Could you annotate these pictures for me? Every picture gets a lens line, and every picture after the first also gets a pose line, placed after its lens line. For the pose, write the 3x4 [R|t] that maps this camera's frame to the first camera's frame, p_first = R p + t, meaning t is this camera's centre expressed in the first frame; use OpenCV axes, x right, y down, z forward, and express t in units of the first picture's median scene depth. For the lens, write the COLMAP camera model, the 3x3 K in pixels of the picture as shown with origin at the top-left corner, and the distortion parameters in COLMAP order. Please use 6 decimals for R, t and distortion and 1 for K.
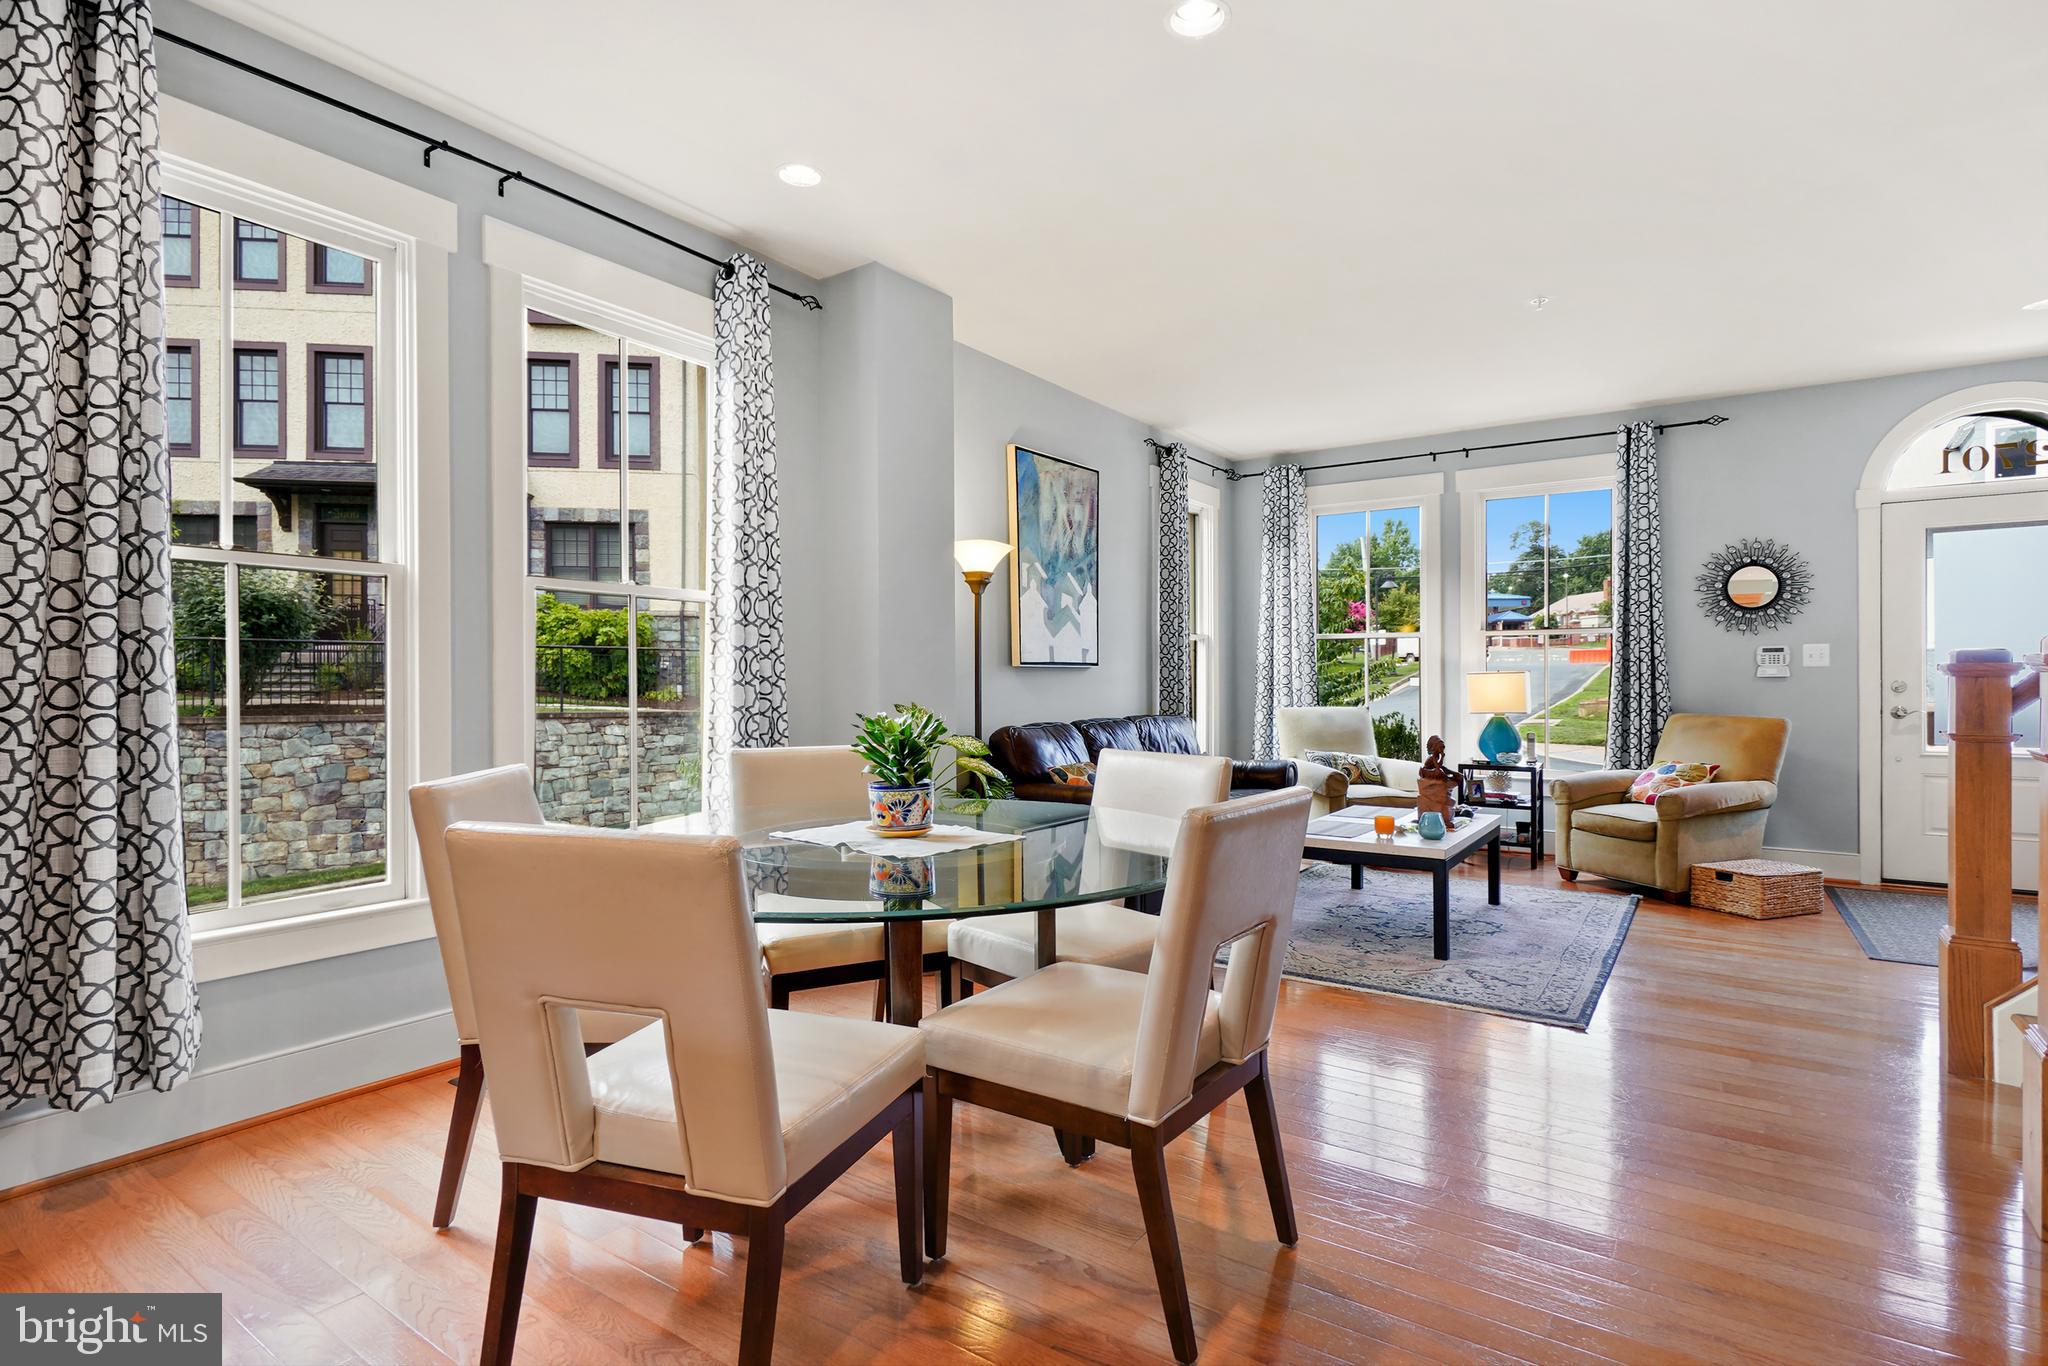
lens RADIAL K [[1004.0, 0, 1019.3], [0, 1004.0, 678.1], [0, 0, 1]] dist [0.003905, -0.000215]
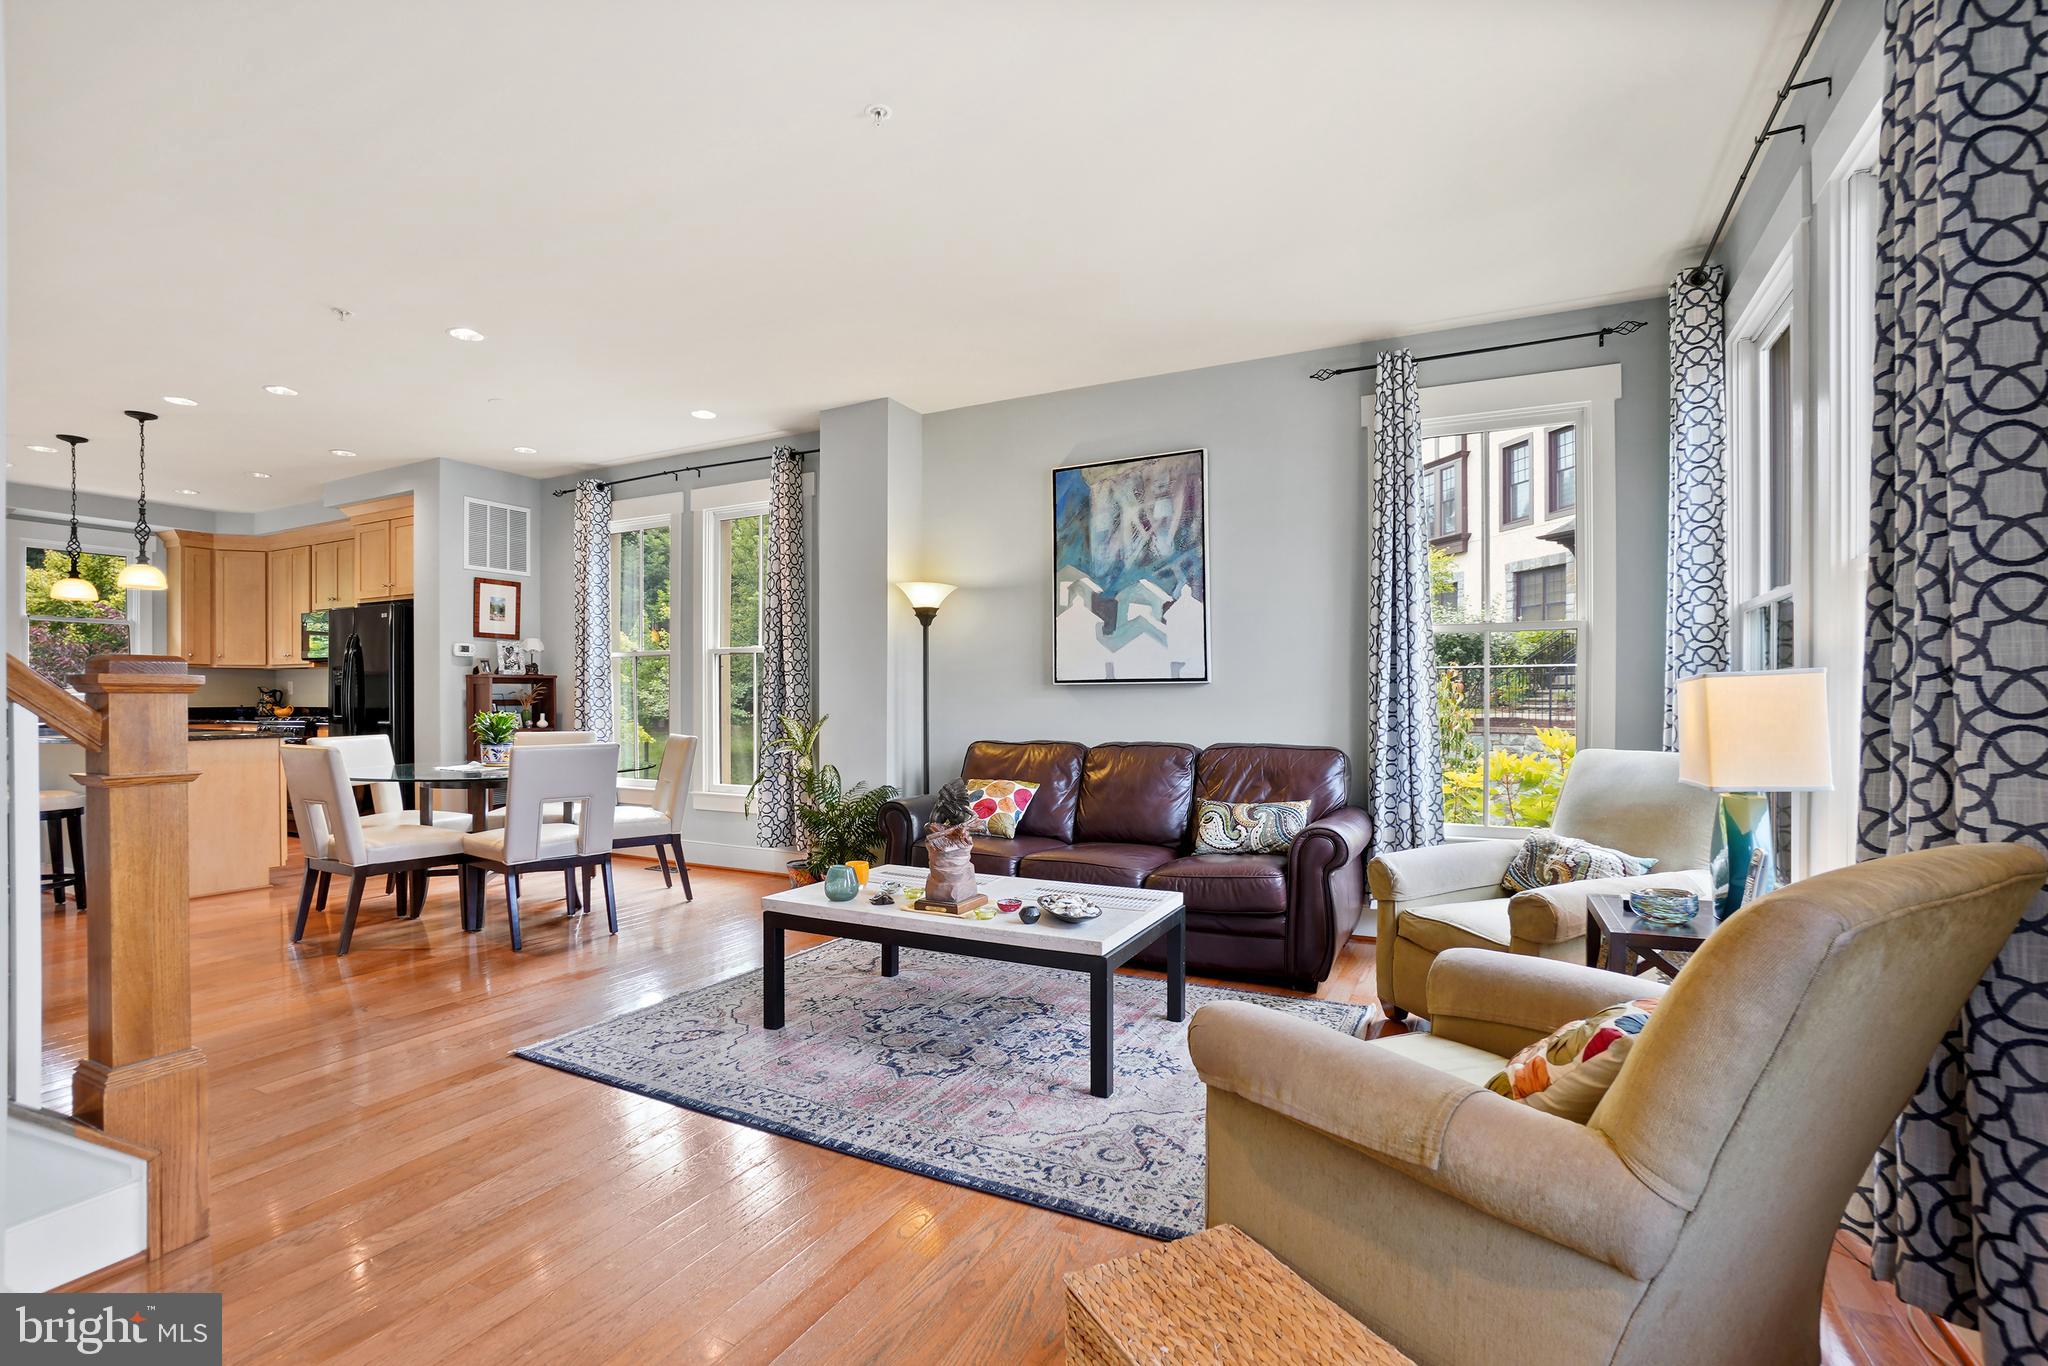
lens RADIAL K [[913.4, 0, 1014.7], [0, 913.4, 702.6], [0, 0, 1]] dist [-0.010773, 0.002709]
pose [[0.130445, 0.005384, -0.991441, 0.824832], [0.002839, 0.999979, 0.005803, 0.001048], [0.991452, -0.003572, 0.130427, 0.752447]]
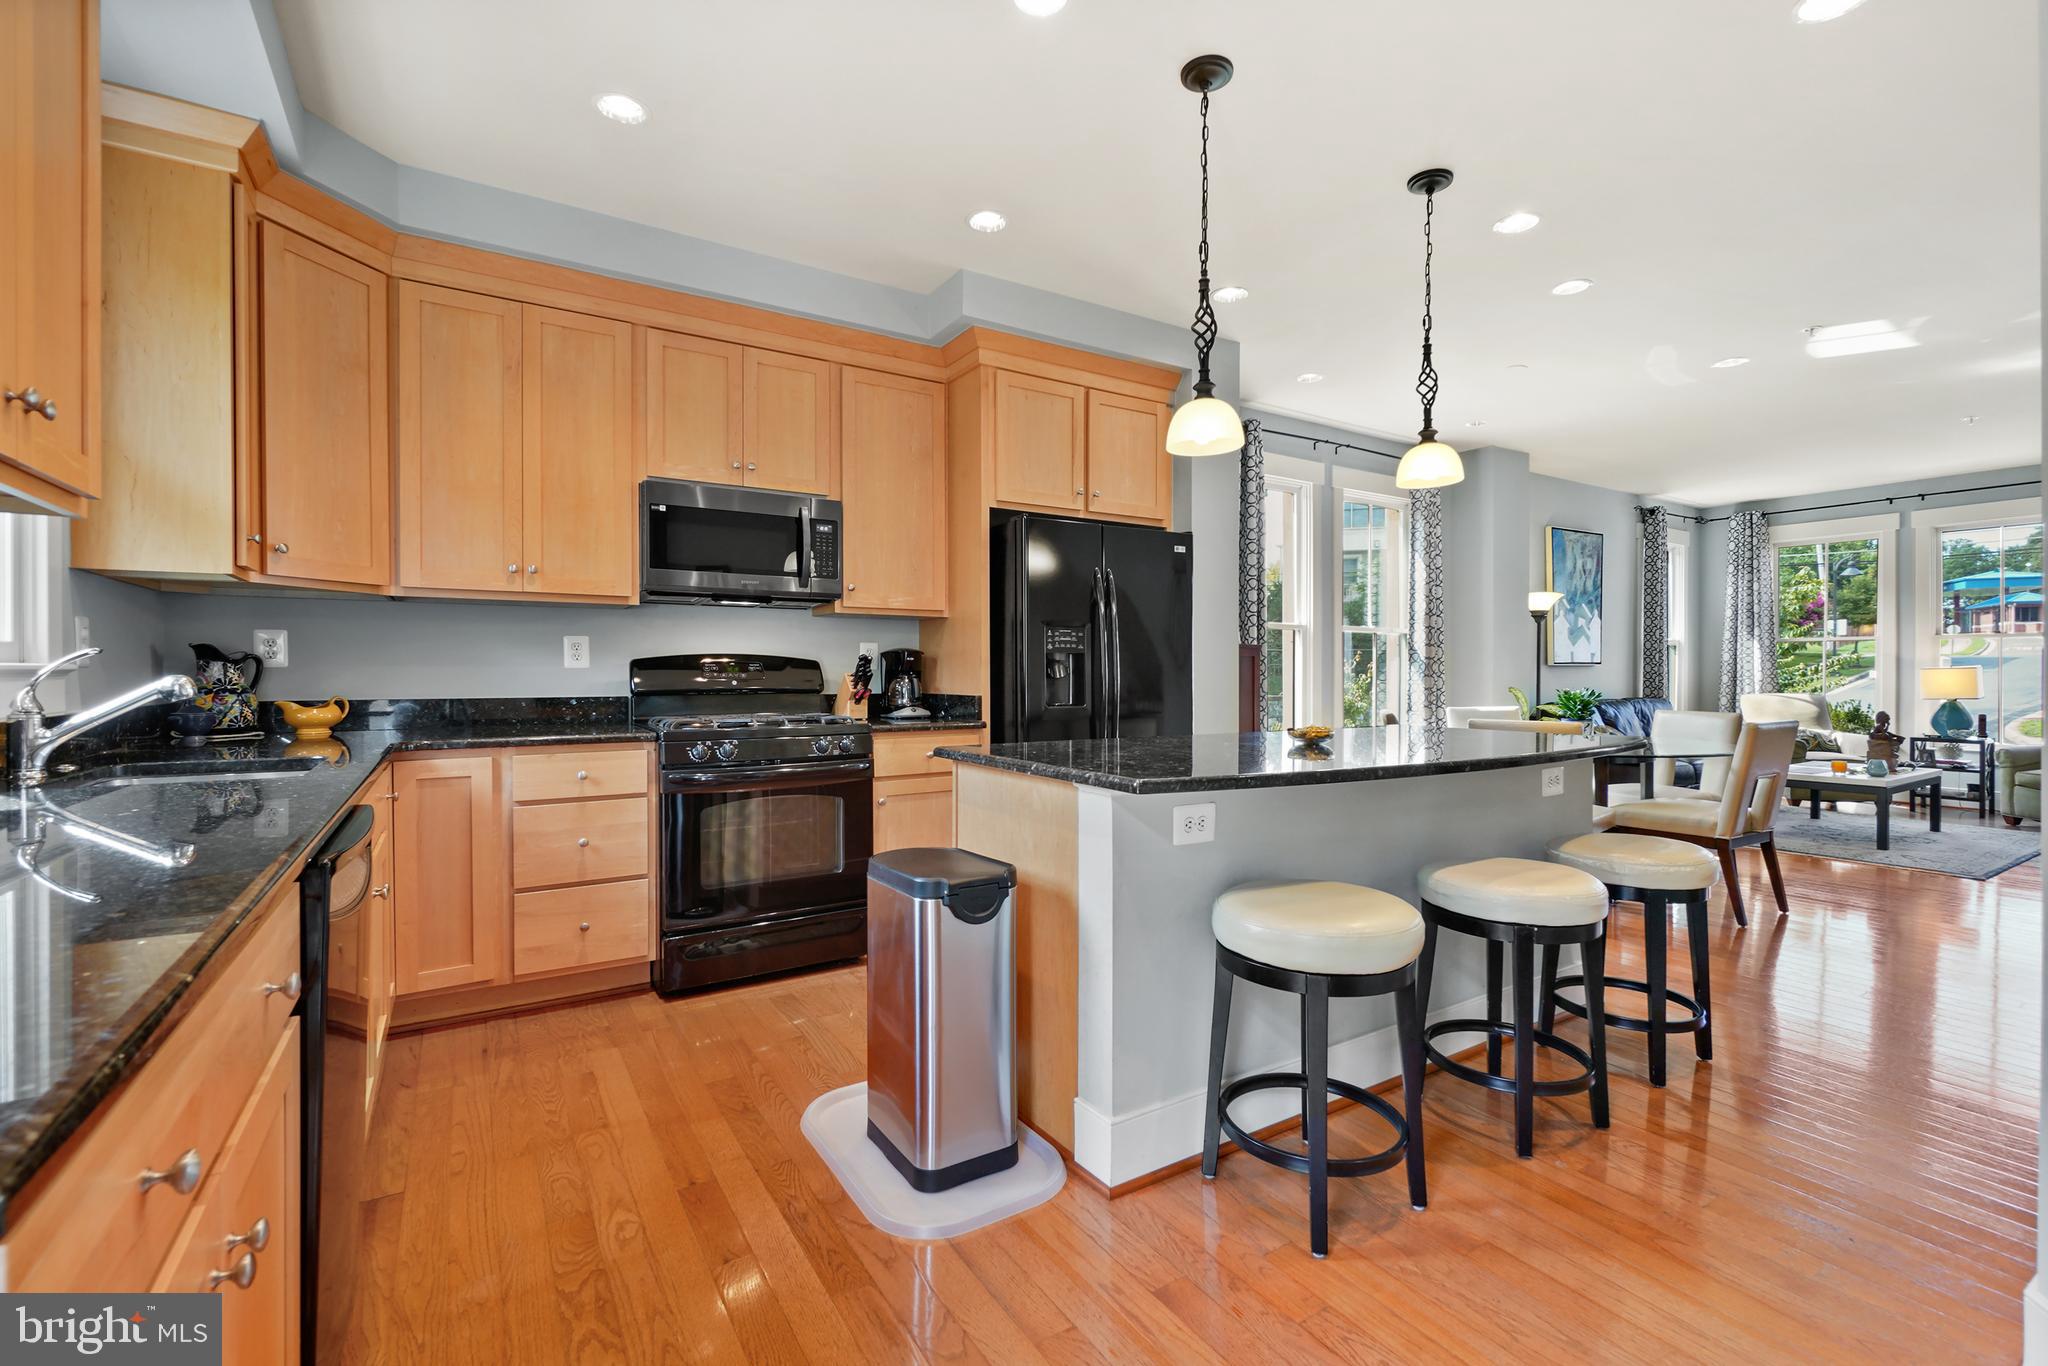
lens RADIAL K [[913.4, 0, 1024.0], [0, 913.4, 680.6], [0, 0, 1]] dist [-0.010773, 0.002709]
pose [[0.925853, 0.004252, -0.377859, -0.208355], [0.000811, 0.999912, 0.013238, -0.006555], [0.377882, -0.012563, 0.925768, -0.588701]]
